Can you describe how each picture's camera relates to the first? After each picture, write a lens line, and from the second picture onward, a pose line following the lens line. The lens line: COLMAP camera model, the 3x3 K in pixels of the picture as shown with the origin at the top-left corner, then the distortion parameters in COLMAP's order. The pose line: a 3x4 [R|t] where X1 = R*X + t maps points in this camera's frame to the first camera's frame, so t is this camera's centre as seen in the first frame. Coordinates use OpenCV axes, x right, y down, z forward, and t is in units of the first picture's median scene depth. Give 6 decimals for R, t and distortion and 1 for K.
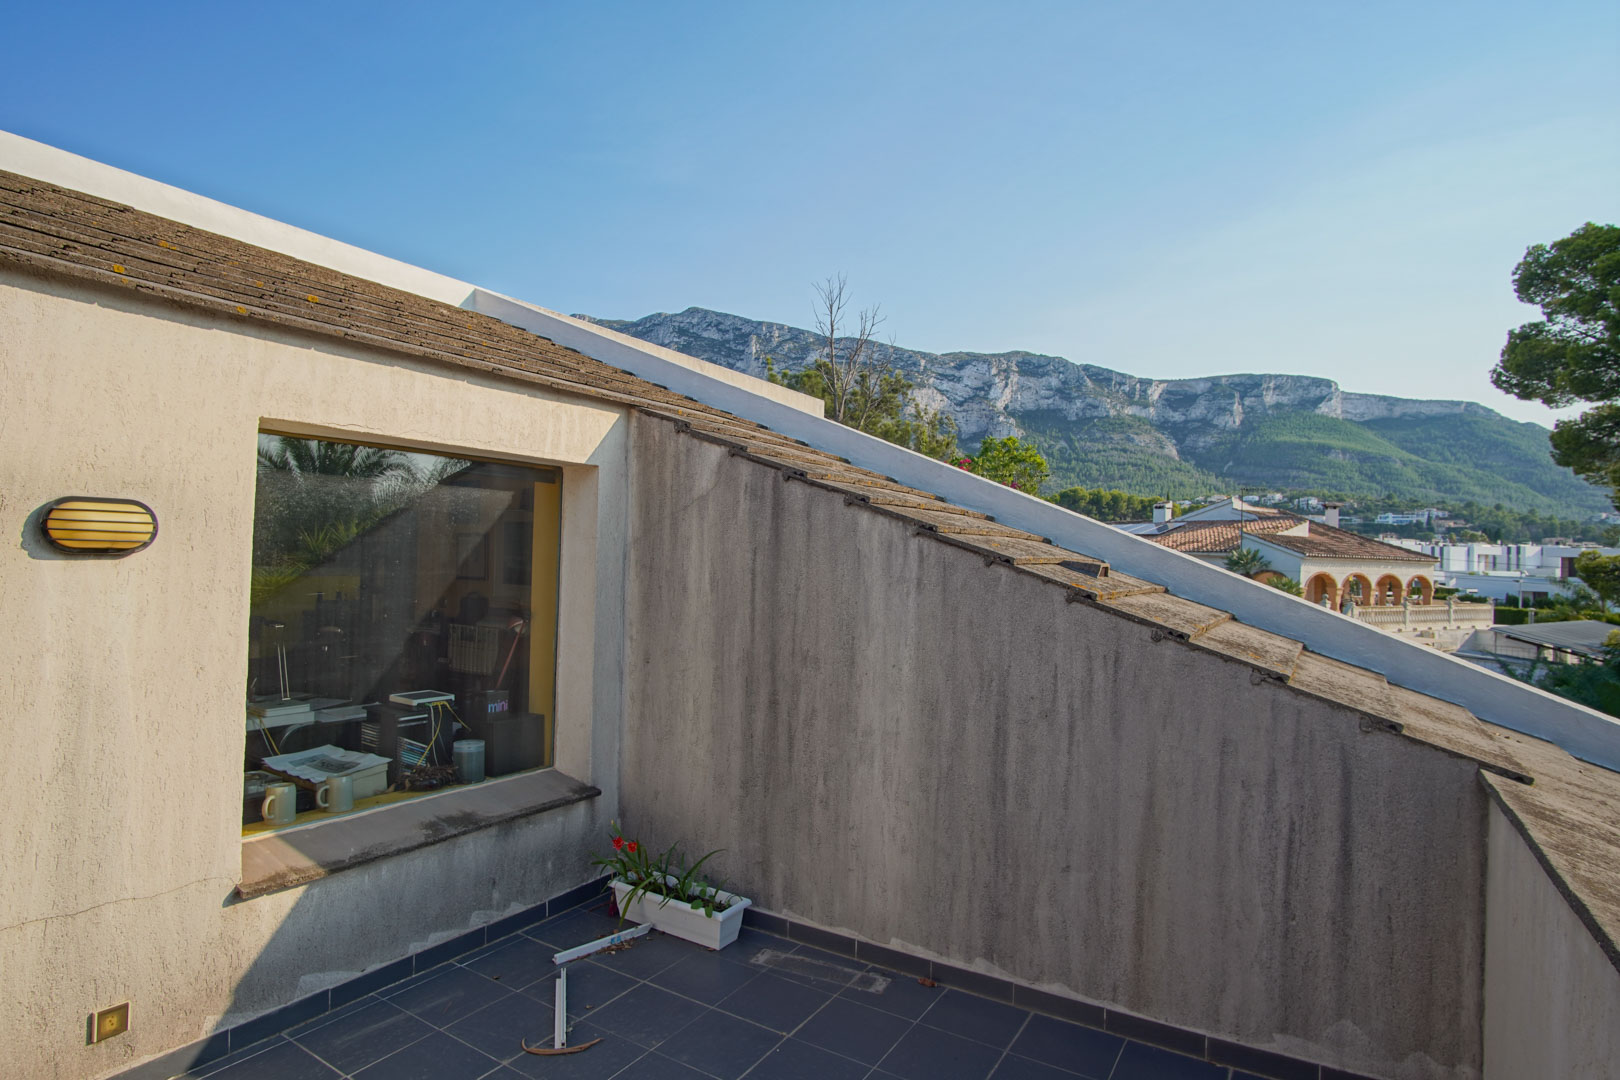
lens RADIAL K [[877.5, 0, 793.2], [0, 877.5, 540.8], [0, 0, 1]] dist [-0.027215, 0.006481]
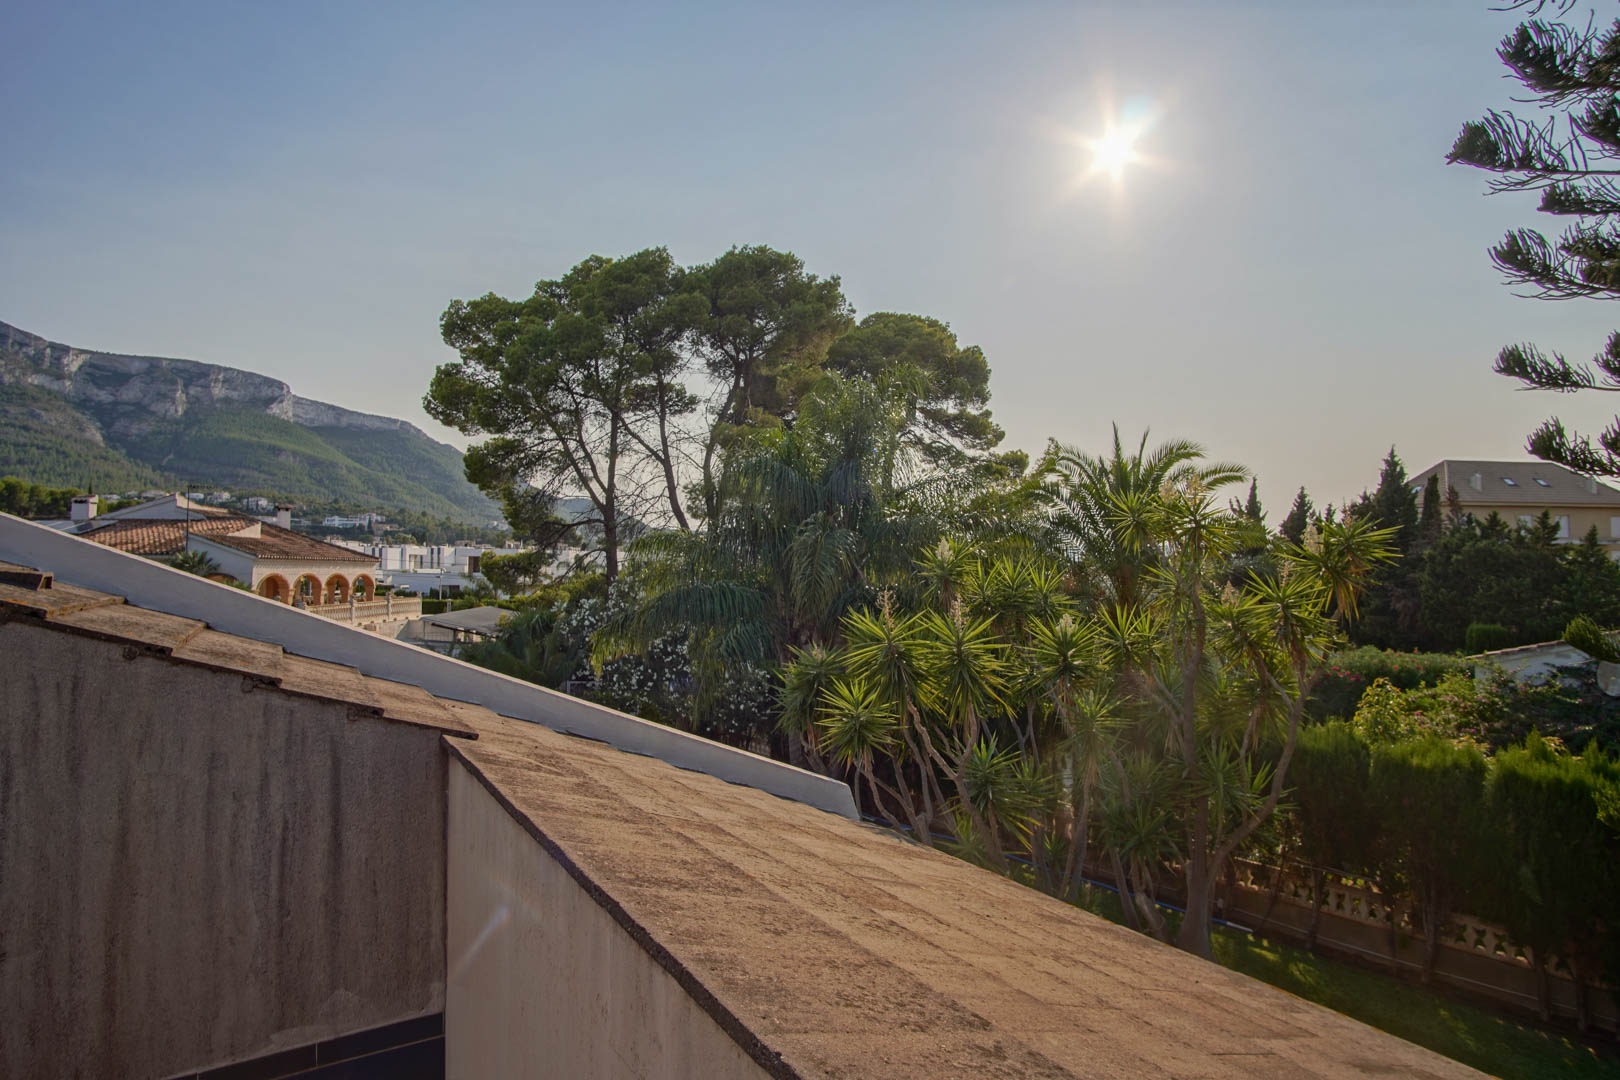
lens RADIAL K [[877.5, 0, 813.0], [0, 877.5, 534.9], [0, 0, 1]] dist [-0.027215, 0.006481]
pose [[0.449937, 0.011735, 0.892983, -0.006794], [-0.004371, 0.999931, -0.010937, -0.000601], [-0.893050, 0.001018, 0.449957, -0.001949]]
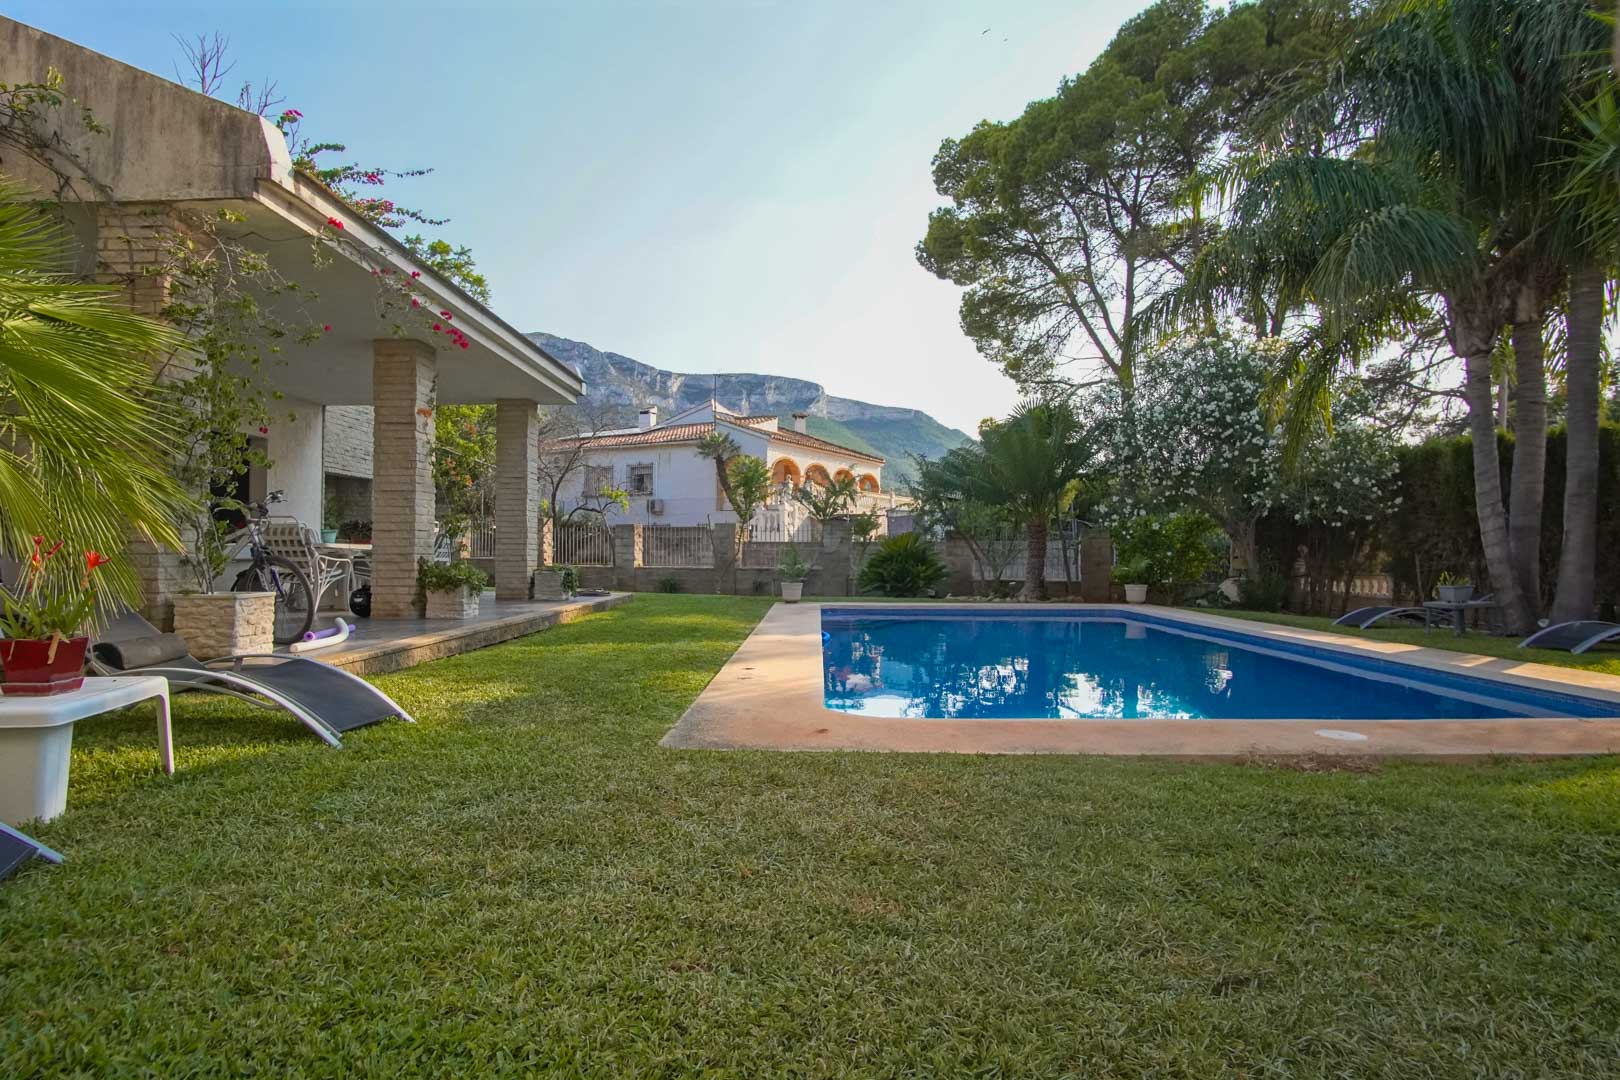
lens RADIAL K [[877.5, 0, 807.5], [0, 877.5, 546.7], [0, 0, 1]] dist [-0.027215, 0.006481]
pose [[0.859160, -0.016148, 0.511453, 0.127910], [0.010446, 0.999847, 0.014021, 0.161093], [-0.511601, -0.006704, 0.859197, 0.129146]]
